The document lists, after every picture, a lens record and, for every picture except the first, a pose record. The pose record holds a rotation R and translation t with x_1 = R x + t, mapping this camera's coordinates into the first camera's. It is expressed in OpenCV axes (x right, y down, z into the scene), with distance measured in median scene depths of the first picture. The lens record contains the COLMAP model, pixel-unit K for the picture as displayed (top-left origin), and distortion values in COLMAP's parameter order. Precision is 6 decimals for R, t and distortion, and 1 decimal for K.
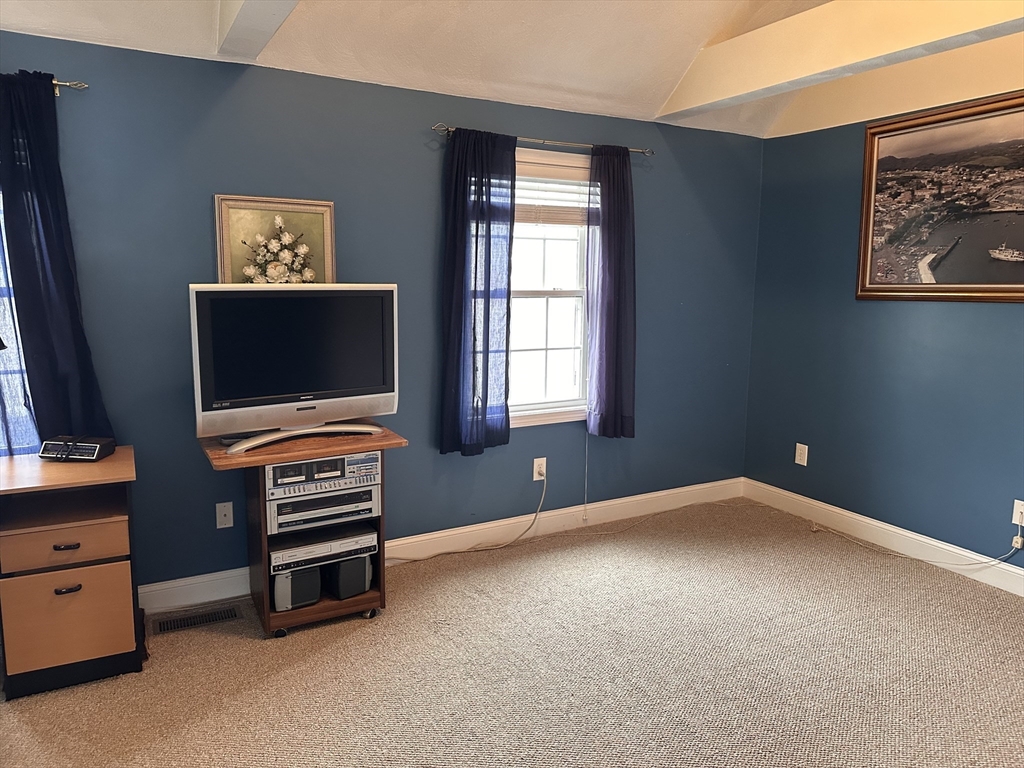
lens RADIAL K [[722.5, 0, 516.1], [0, 722.5, 367.1], [0, 0, 1]] dist [0.112050, -0.125087]
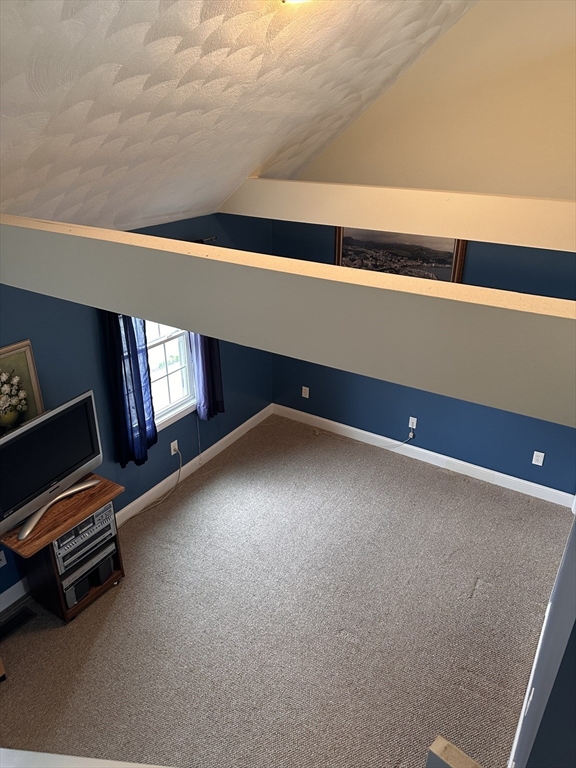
lens RADIAL K [[533.5, 0, 288.0], [0, 533.5, 384.0], [0, 0, 1]] dist [0.088372, -0.118373]
pose [[0.881897, -0.208208, 0.422974, -0.245458], [0.065515, 0.942612, 0.327400, -0.409814], [-0.466867, -0.261022, 0.844927, -0.097239]]
